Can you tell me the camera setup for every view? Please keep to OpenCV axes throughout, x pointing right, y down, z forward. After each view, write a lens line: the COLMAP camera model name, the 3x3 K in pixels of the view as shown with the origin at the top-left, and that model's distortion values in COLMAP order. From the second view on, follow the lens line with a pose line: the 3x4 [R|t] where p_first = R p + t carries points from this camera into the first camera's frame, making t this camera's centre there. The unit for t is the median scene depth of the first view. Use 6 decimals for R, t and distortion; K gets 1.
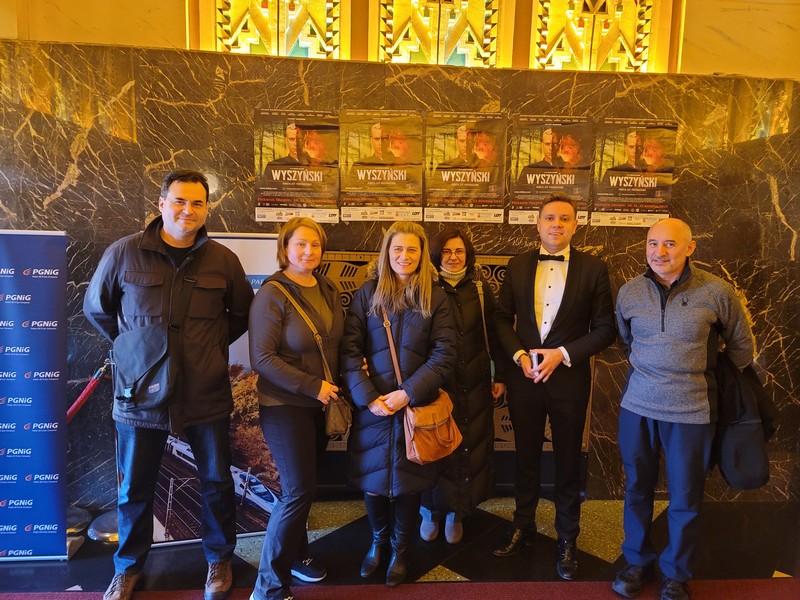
lens RADIAL K [[708.3, 0, 400.0], [0, 708.3, 300.0], [0, 0, 1]] dist [0.097224, -0.200467]
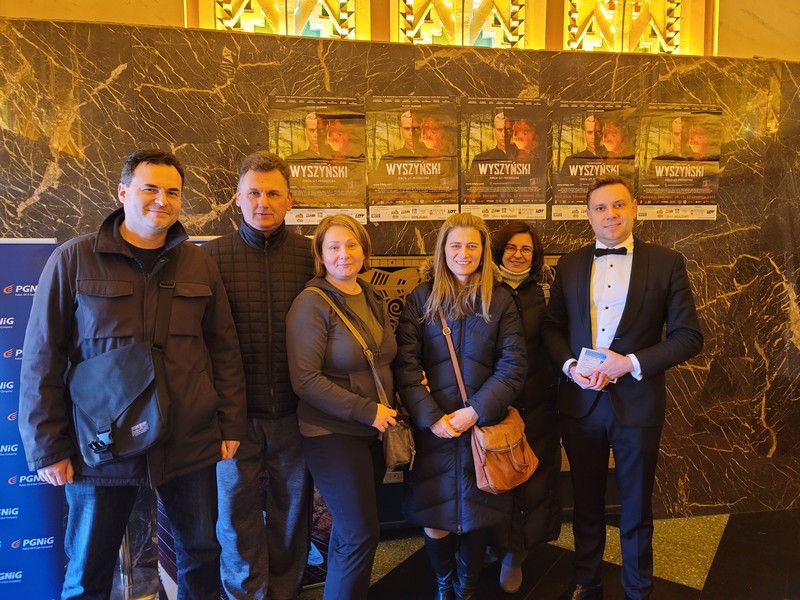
lens RADIAL K [[708.3, 0, 400.0], [0, 708.3, 300.0], [0, 0, 1]] dist [0.097224, -0.200467]
pose [[0.992886, -0.041057, 0.111764, -0.148686], [0.045667, 0.998195, -0.039002, 0.021722], [-0.109961, 0.043828, 0.992969, 0.125395]]
